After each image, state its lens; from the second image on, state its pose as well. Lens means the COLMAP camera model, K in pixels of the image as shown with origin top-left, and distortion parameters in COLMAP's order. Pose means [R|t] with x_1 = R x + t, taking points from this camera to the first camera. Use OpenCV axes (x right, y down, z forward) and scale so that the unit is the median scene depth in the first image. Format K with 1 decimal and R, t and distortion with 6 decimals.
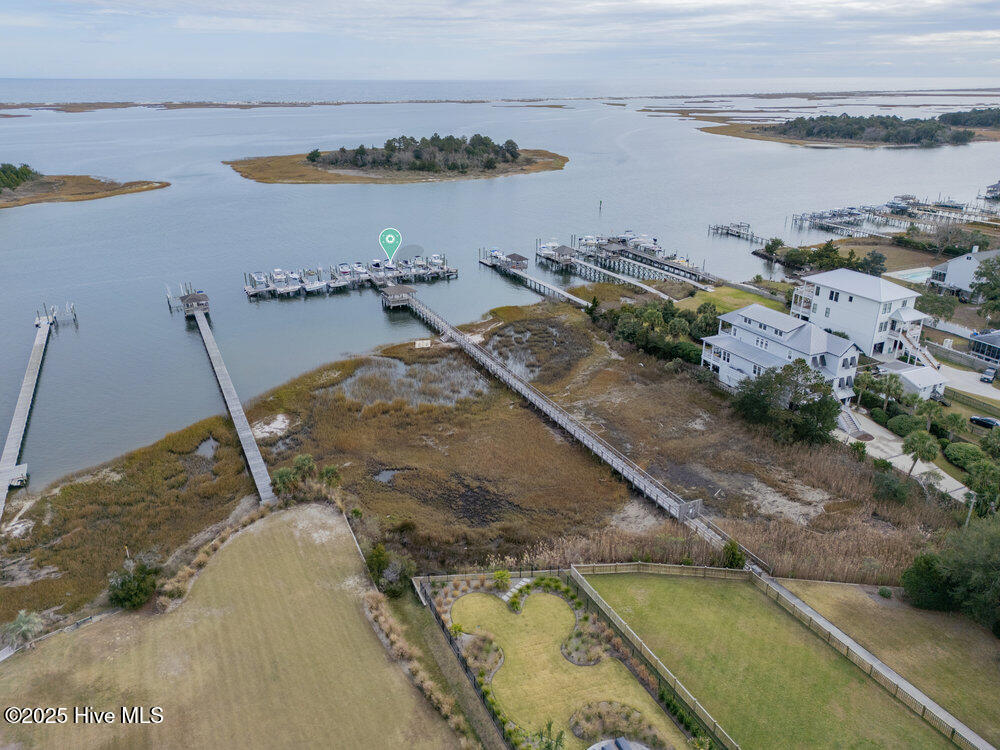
lens RADIAL K [[709.4, 0, 500.0], [0, 709.4, 375.0], [0, 0, 1]] dist [0.069195, -0.066086]
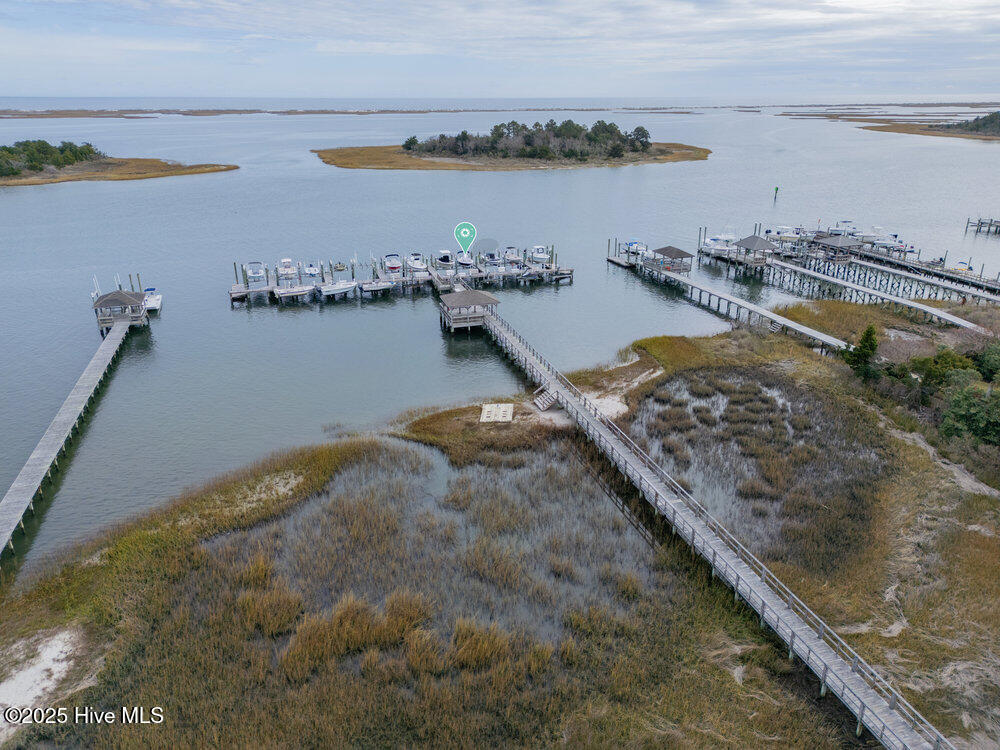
lens RADIAL K [[709.4, 0, 500.0], [0, 709.4, 375.0], [0, 0, 1]] dist [0.069195, -0.066086]
pose [[0.988102, 0.054073, -0.143980, -0.031127], [-0.056834, 0.998269, -0.015128, -0.048305], [0.142913, 0.023131, 0.989465, 0.414603]]
